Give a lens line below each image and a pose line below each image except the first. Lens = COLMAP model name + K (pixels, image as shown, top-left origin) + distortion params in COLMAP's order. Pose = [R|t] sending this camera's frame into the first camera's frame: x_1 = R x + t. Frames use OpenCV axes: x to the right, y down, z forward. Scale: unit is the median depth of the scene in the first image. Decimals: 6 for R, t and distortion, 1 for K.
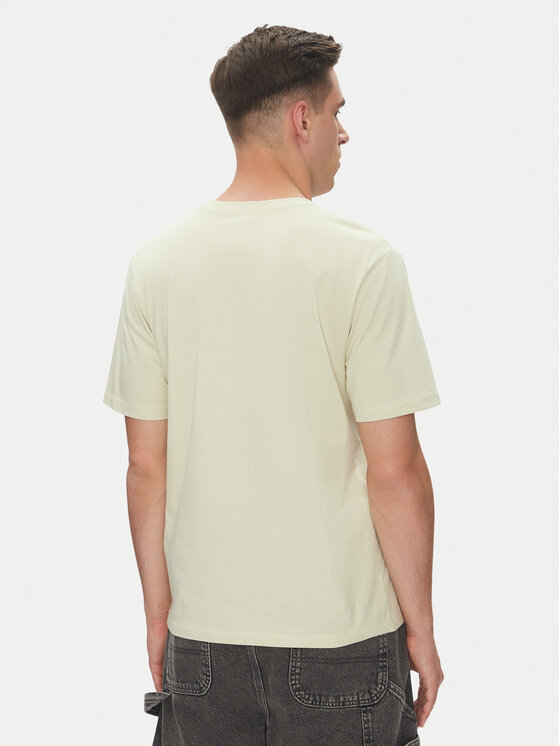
lens RADIAL K [[2147.4, 0, 280.0], [0, 2147.4, 373.4], [0, 0, 1]] dist [-0.326850, 0.000000]
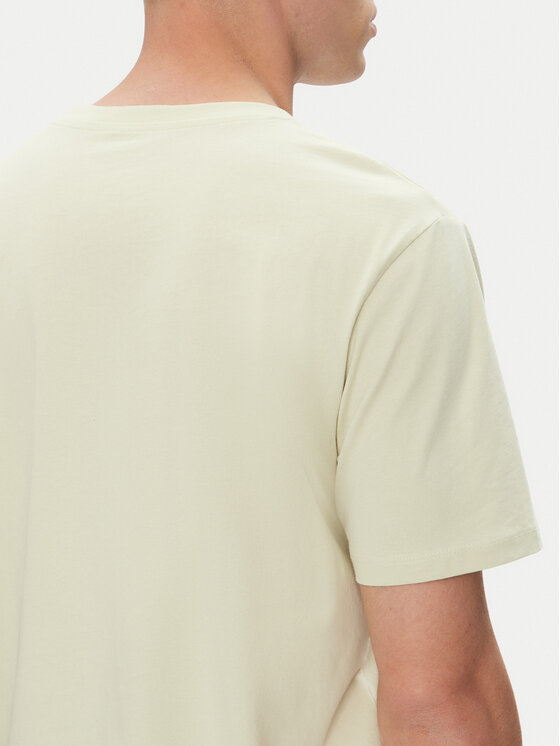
lens RADIAL K [[2147.4, 0, 280.0], [0, 2147.4, 372.4], [0, 0, 1]] dist [-0.326850, 0.000000]
pose [[0.988929, 0.039407, -0.143063, 0.084674], [-0.034287, 0.998686, 0.038078, -0.040807], [0.144376, -0.032751, 0.988981, 0.536465]]
